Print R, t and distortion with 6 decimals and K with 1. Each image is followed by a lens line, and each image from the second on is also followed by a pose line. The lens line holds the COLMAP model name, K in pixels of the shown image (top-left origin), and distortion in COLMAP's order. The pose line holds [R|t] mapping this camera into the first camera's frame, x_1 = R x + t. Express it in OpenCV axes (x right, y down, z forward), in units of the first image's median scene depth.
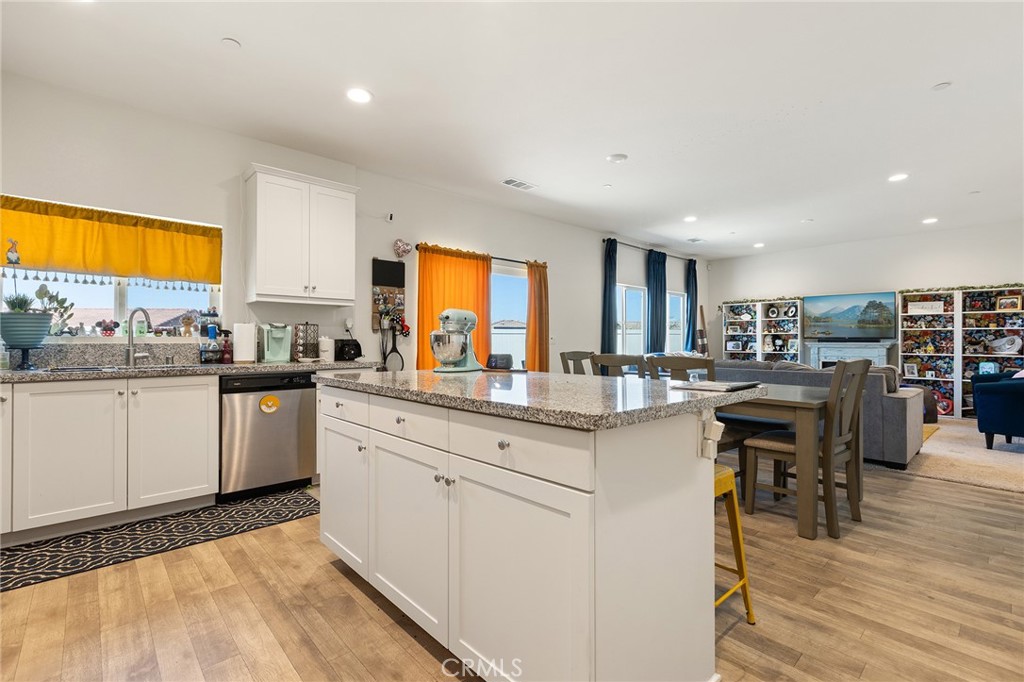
lens RADIAL K [[468.9, 0, 516.1], [0, 468.9, 341.3], [0, 0, 1]] dist [0.004240, 0.000134]
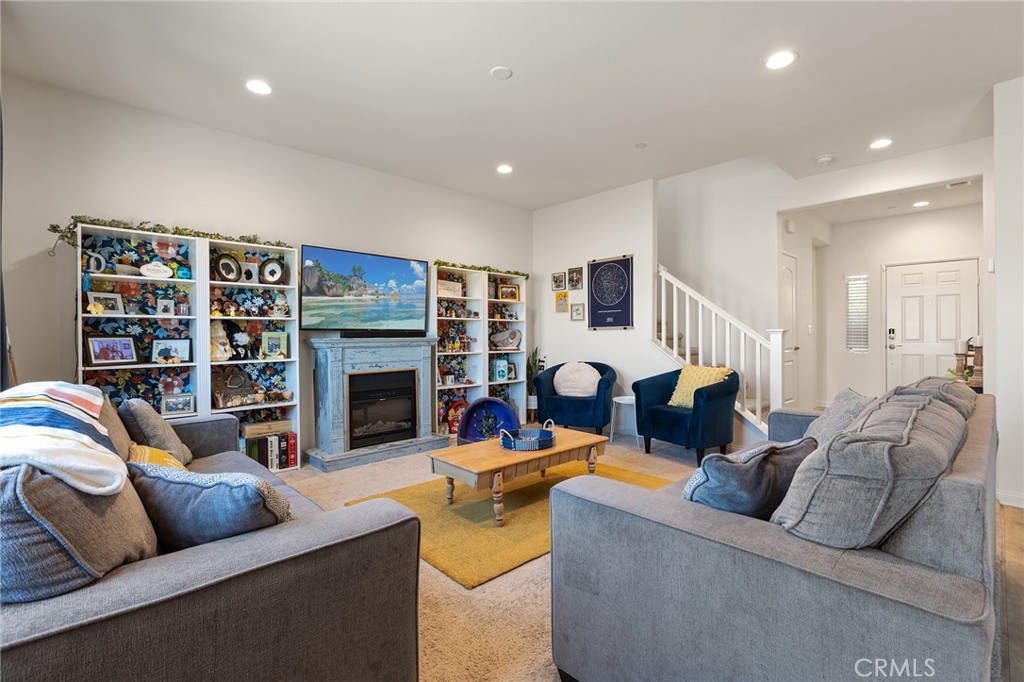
lens RADIAL K [[468.9, 0, 514.7], [0, 468.9, 335.2], [0, 0, 1]] dist [0.004240, 0.000134]
pose [[-0.036742, -0.006683, 0.999302, 0.139758], [-0.001767, 0.999977, 0.006623, -0.005333], [-0.999323, -0.001522, -0.036753, 0.929465]]
